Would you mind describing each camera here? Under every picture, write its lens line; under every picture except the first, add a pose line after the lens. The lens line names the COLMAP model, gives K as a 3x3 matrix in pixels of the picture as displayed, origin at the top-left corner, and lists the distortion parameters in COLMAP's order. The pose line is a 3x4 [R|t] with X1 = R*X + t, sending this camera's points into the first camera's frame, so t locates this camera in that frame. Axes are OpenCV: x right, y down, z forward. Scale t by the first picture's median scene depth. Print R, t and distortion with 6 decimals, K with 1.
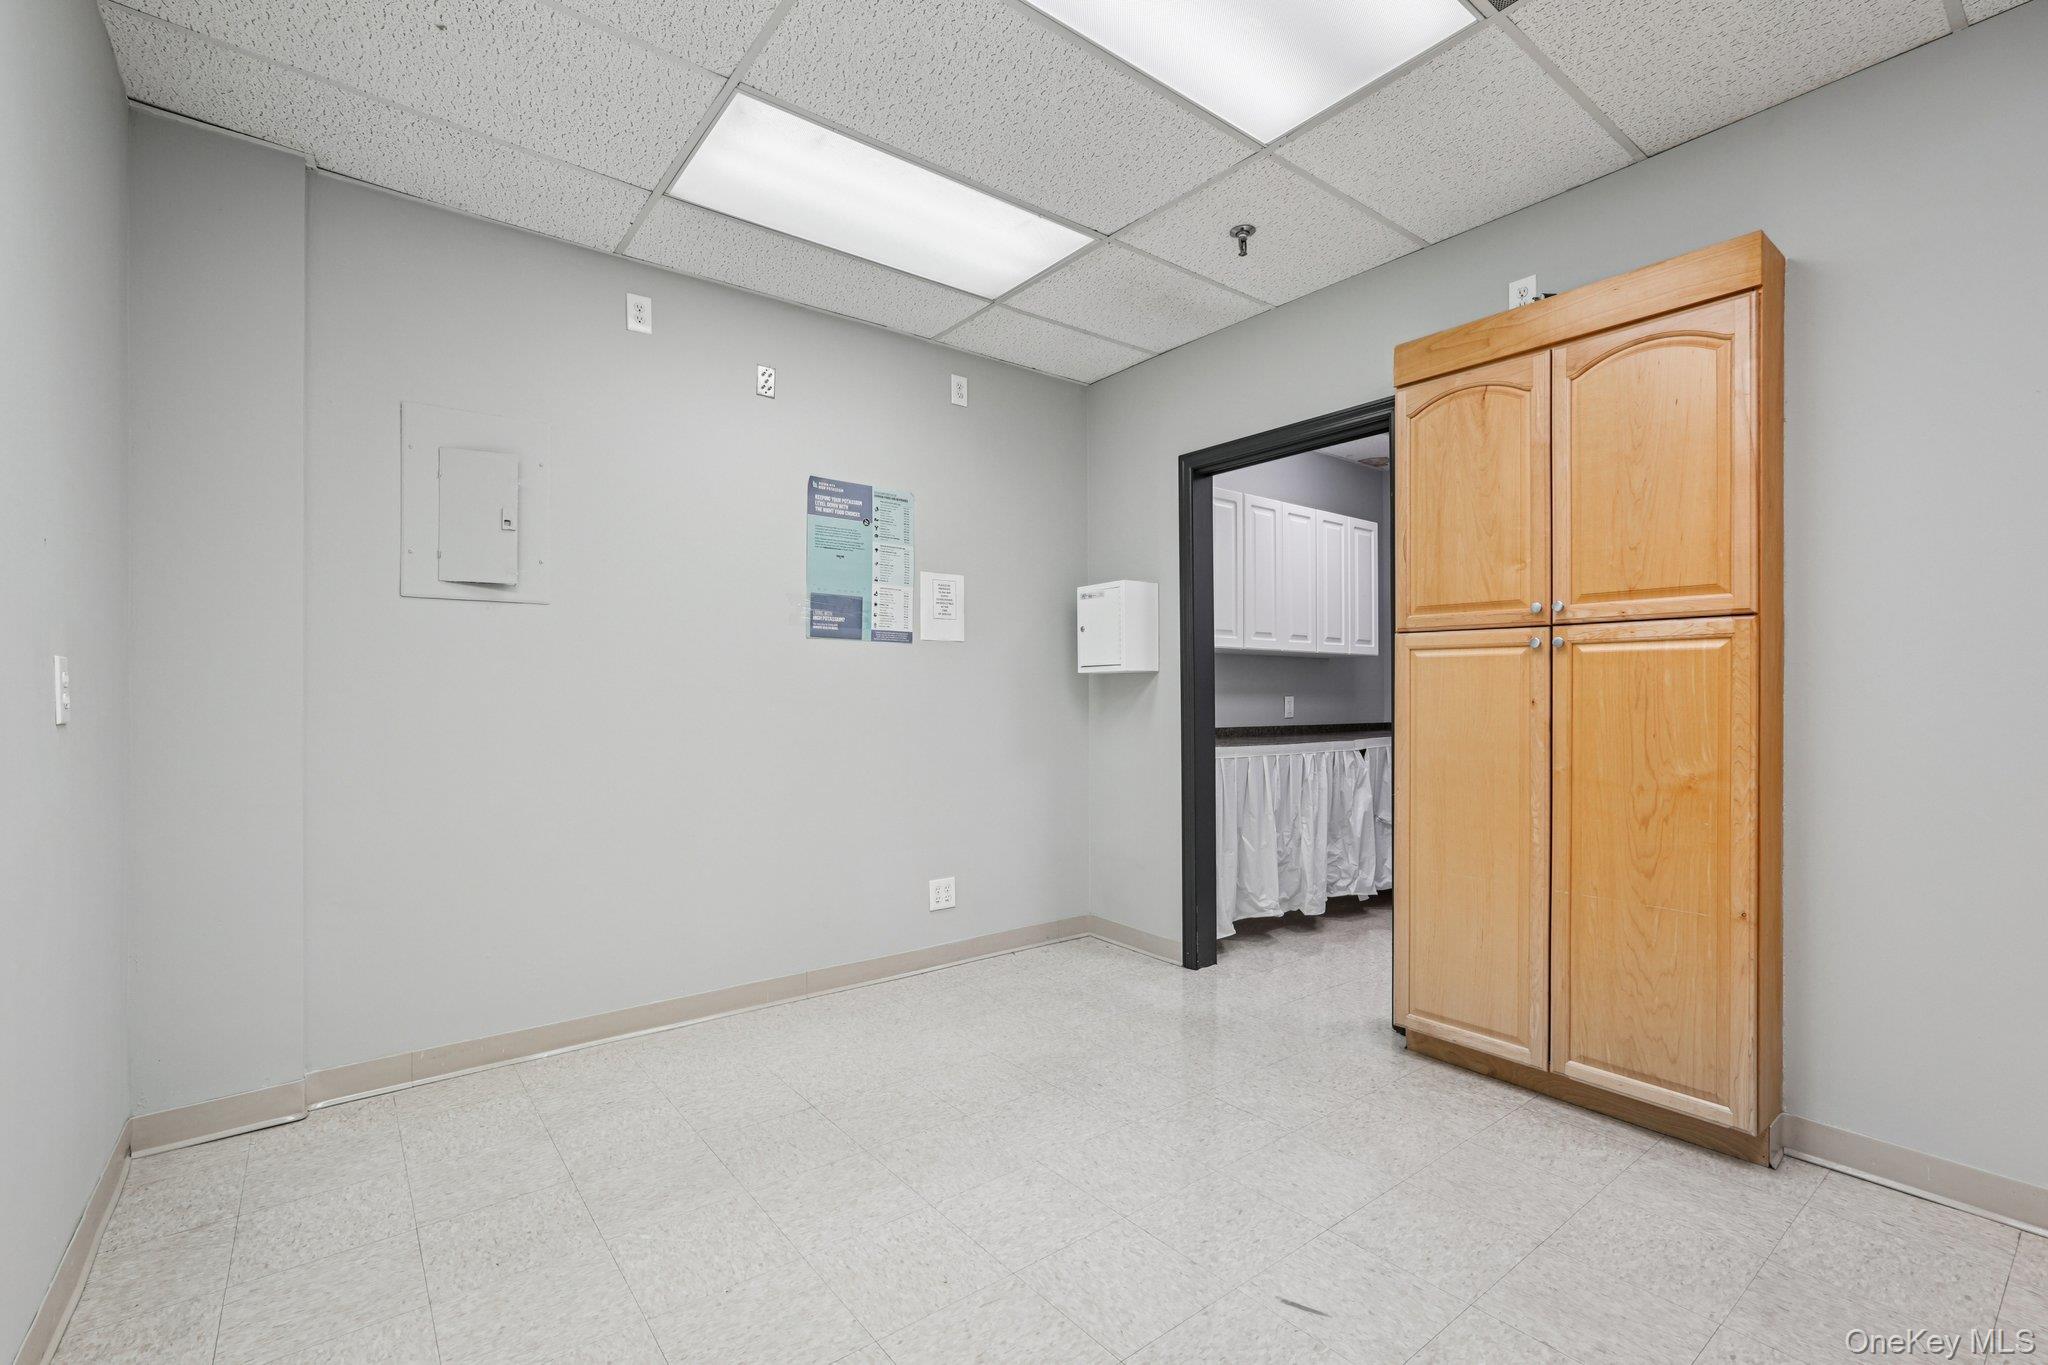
lens RADIAL K [[898.2, 0, 1034.7], [0, 898.2, 712.4], [0, 0, 1]] dist [-0.014338, 0.007653]
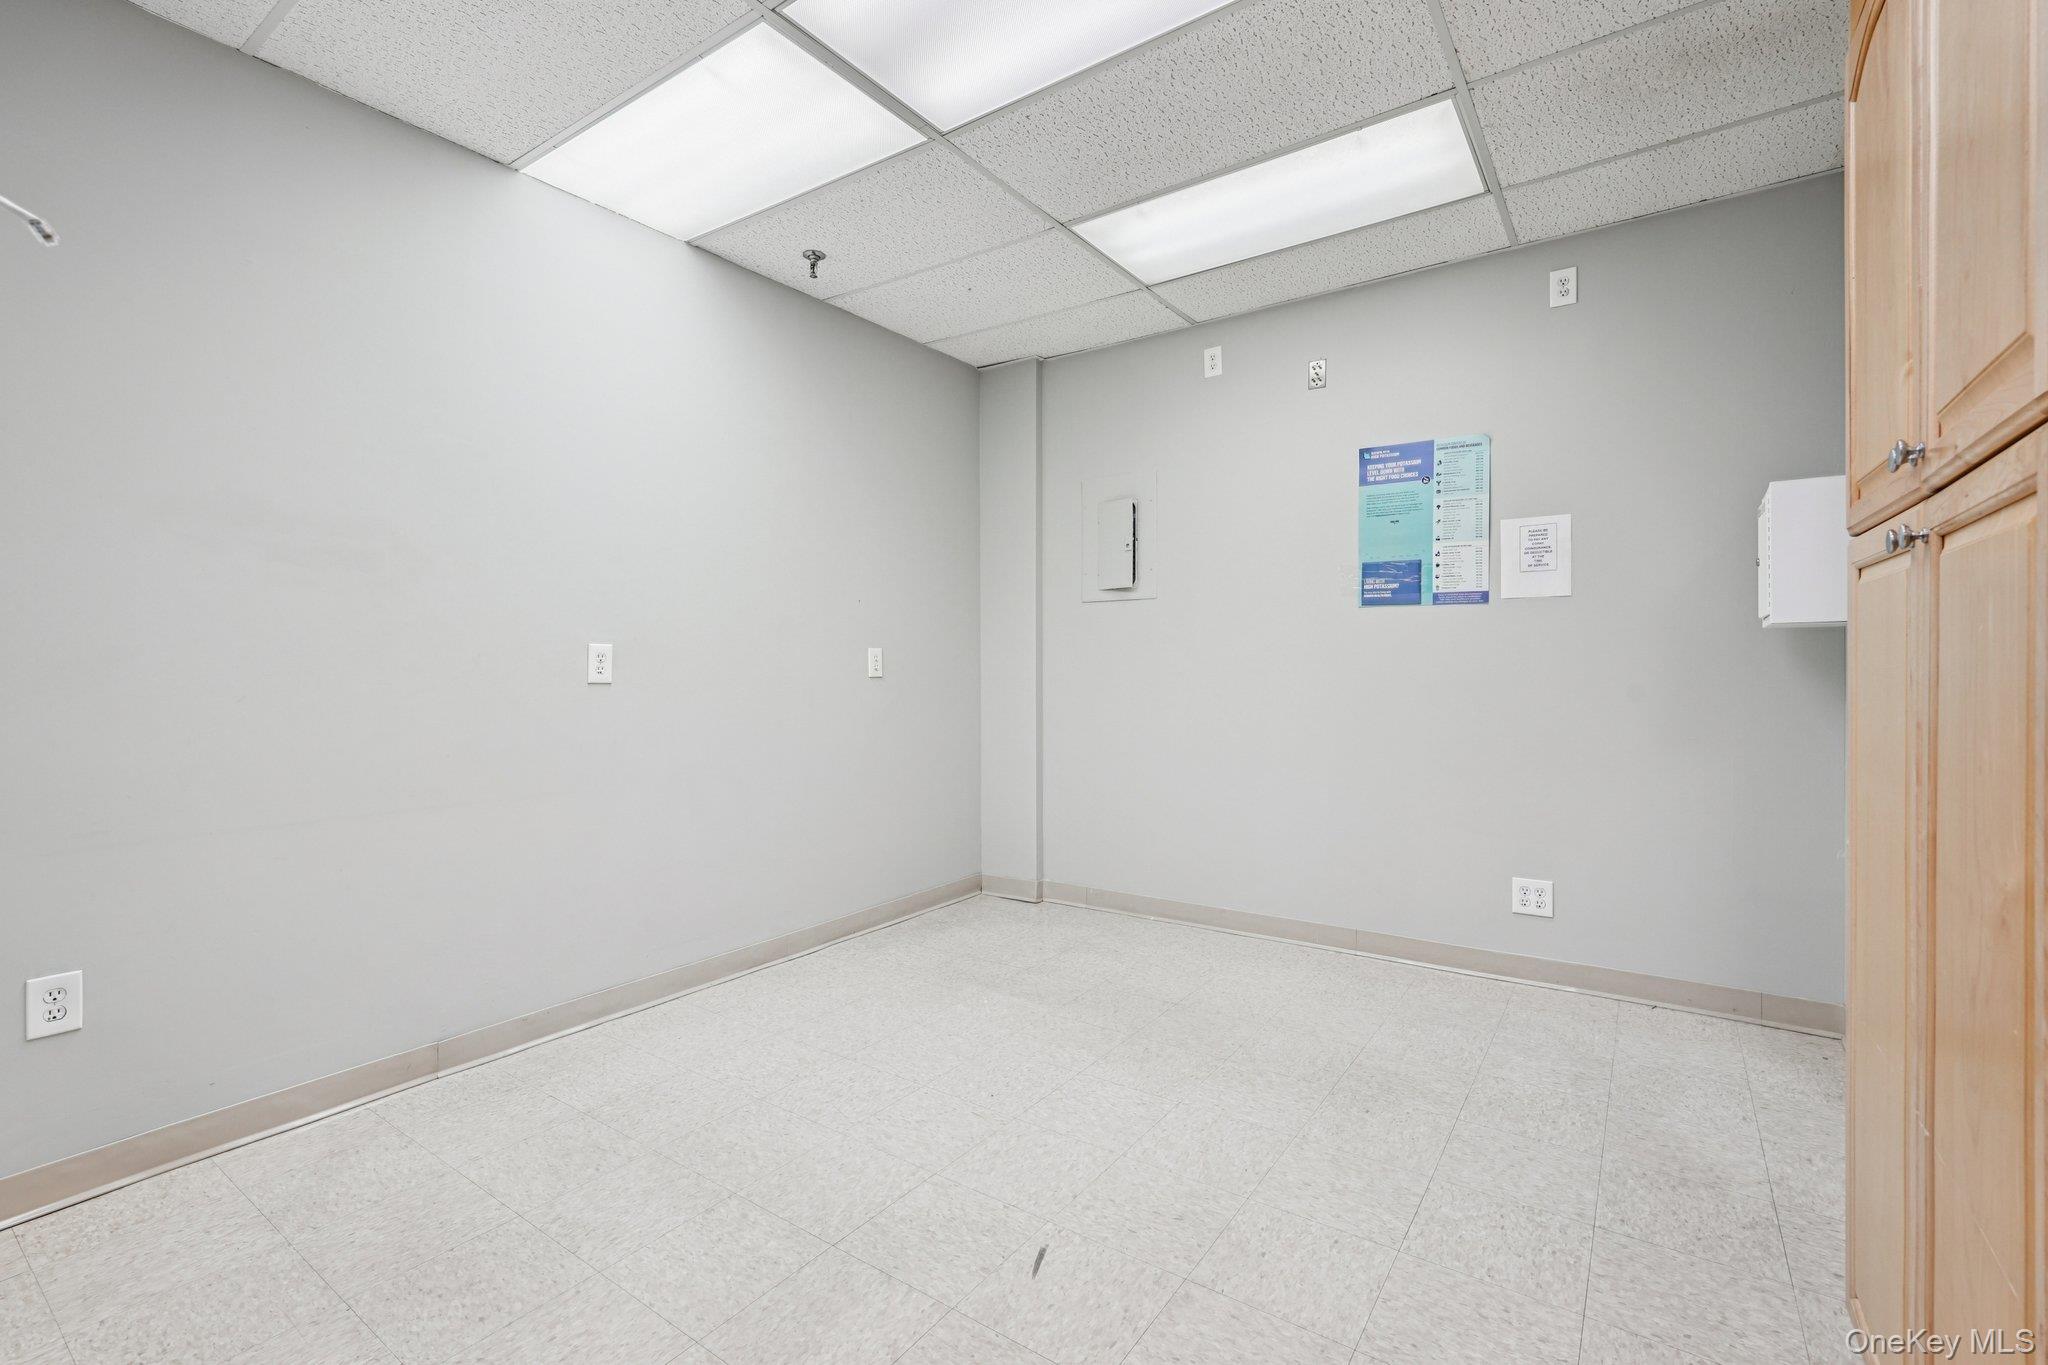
lens RADIAL K [[898.2, 0, 1041.6], [0, 898.2, 695.2], [0, 0, 1]] dist [-0.014338, 0.007653]
pose [[0.295085, 0.032151, -0.954930, 0.605314], [-0.014621, 0.999469, 0.029133, -0.006278], [0.955359, 0.005365, 0.295398, 0.335012]]
